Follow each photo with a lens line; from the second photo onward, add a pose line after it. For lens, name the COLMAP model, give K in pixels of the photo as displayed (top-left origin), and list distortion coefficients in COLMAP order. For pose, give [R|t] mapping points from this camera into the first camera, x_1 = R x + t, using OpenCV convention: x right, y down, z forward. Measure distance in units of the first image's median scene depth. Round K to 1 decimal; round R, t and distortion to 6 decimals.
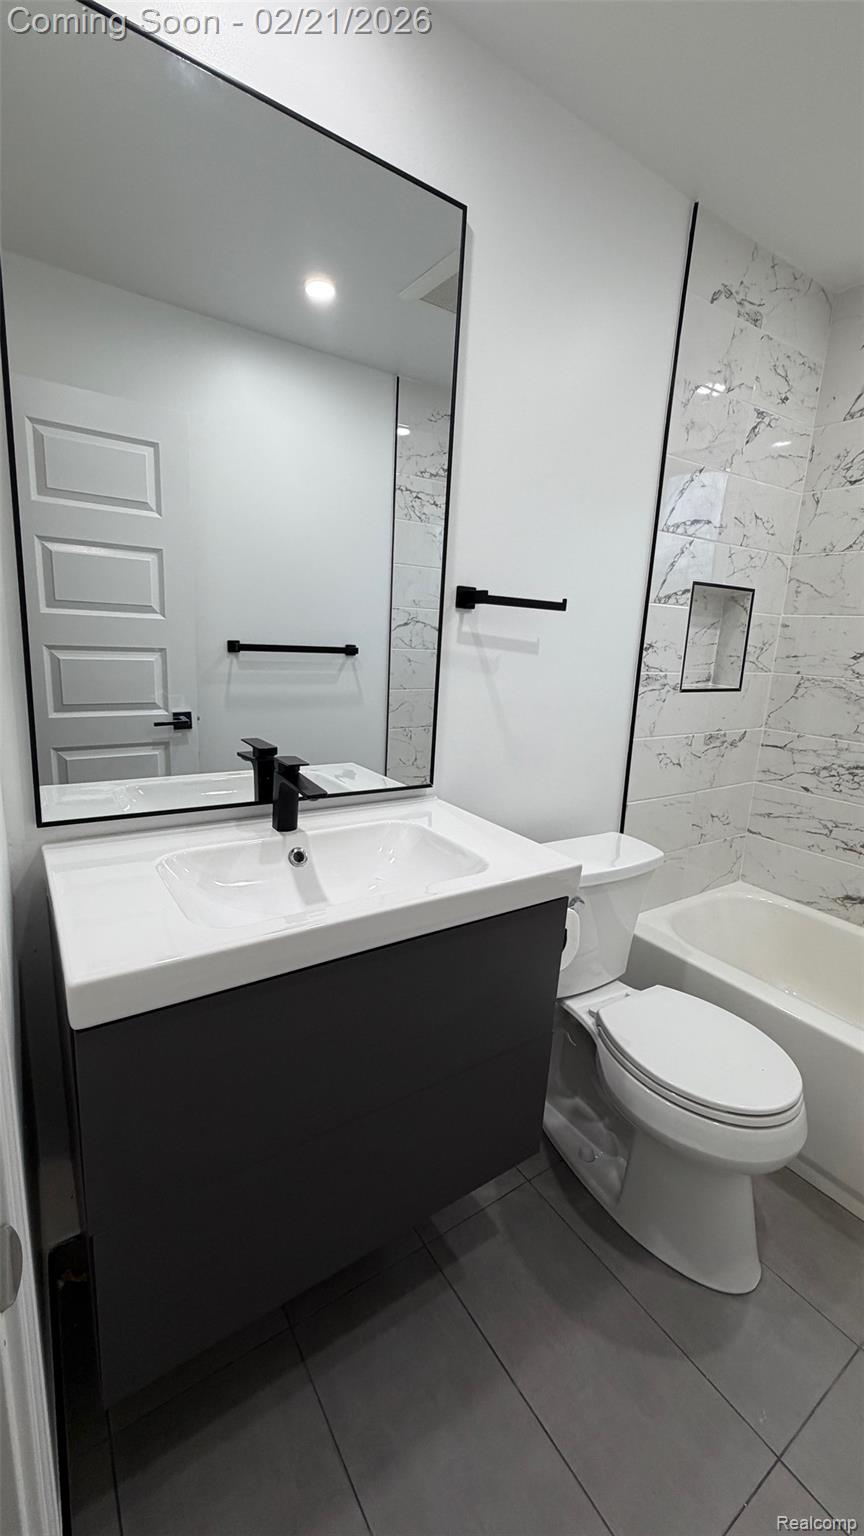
lens RADIAL K [[609.1, 0, 432.0], [0, 609.1, 768.0], [0, 0, 1]] dist [0.000900, -0.000121]
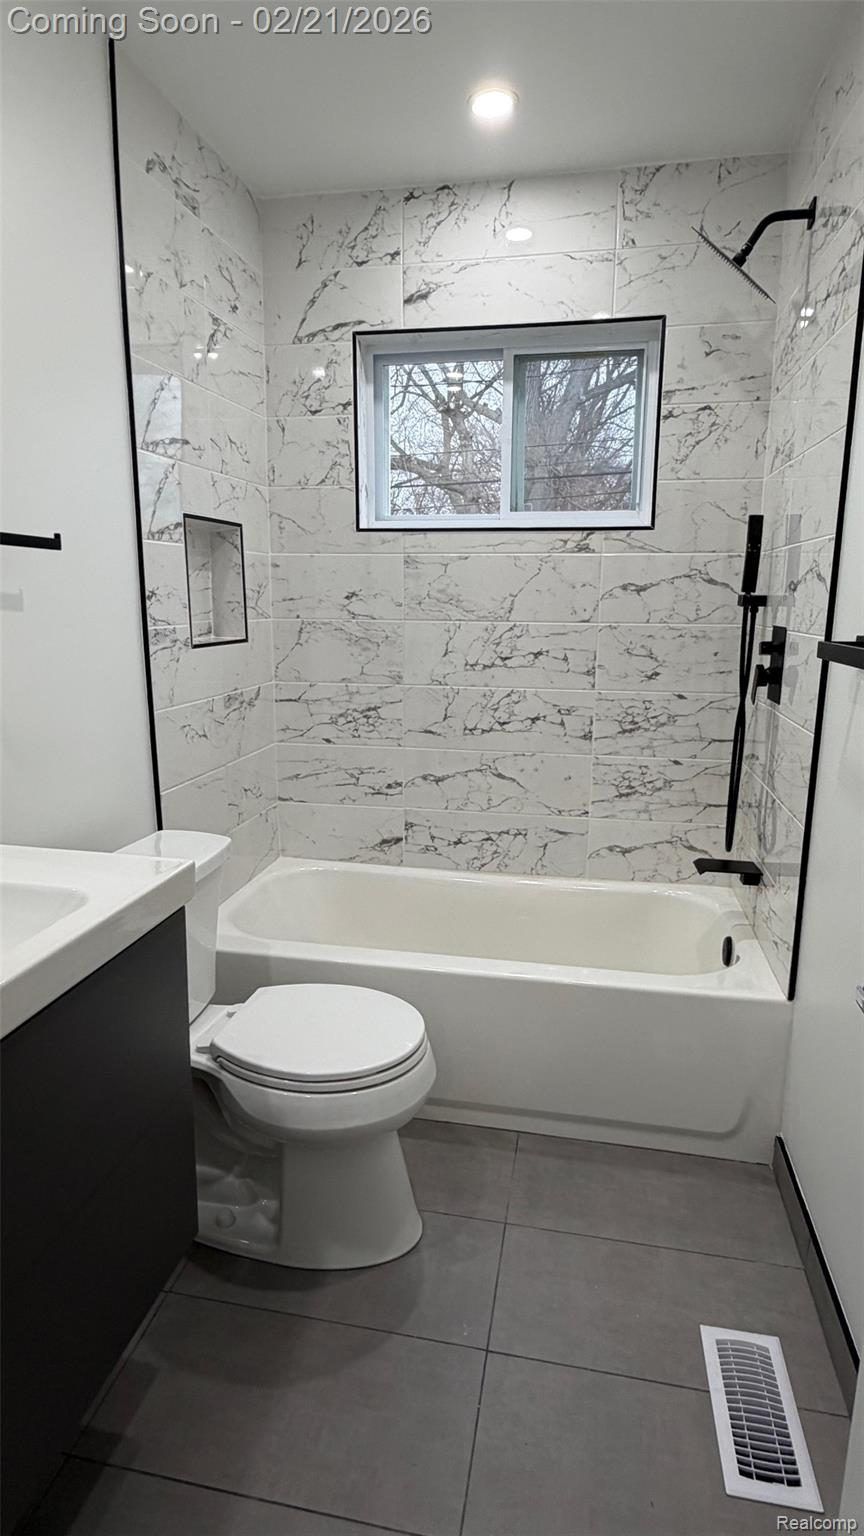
lens RADIAL K [[804.1, 0, 432.2], [0, 804.1, 774.9], [0, 0, 1]] dist [-0.000460, 0.000121]
pose [[0.708663, -0.193517, 0.678490, -0.139461], [0.178641, 0.979529, 0.092793, 0.000432], [-0.682557, 0.055448, 0.728726, -0.005979]]
